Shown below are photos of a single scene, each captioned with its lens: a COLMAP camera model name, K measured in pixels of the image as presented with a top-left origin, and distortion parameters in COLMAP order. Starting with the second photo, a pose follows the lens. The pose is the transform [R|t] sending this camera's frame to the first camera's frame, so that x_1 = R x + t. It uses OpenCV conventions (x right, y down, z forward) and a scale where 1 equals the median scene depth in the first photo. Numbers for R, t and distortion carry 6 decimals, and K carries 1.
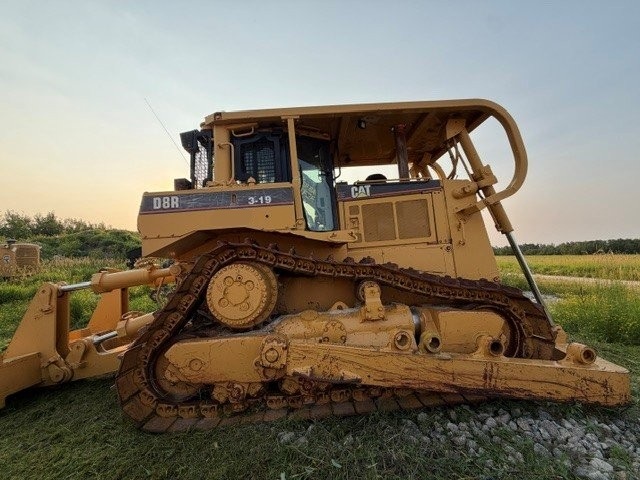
lens RADIAL K [[253.2, 0, 320.0], [0, 253.2, 240.0], [0, 0, 1]] dist [0.000683, -0.000252]
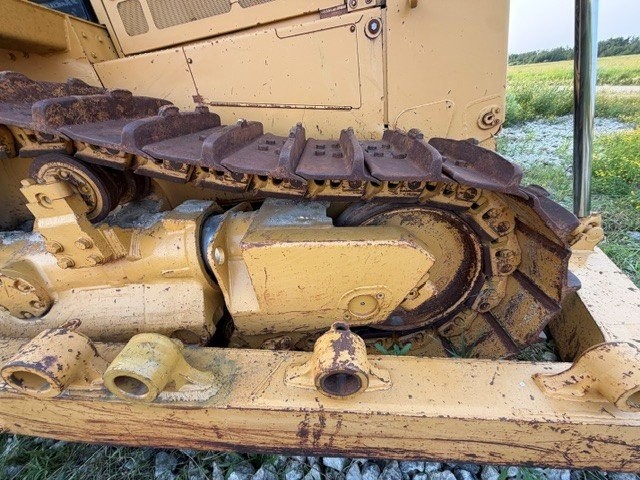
lens RADIAL K [[253.2, 0, 320.0], [0, 253.2, 240.0], [0, 0, 1]] dist [0.000683, -0.000252]
pose [[0.995921, -0.030742, -0.084831, 0.566051], [0.074478, 0.810821, 0.580537, 0.077683], [0.050936, -0.584487, 0.809803, 0.683810]]
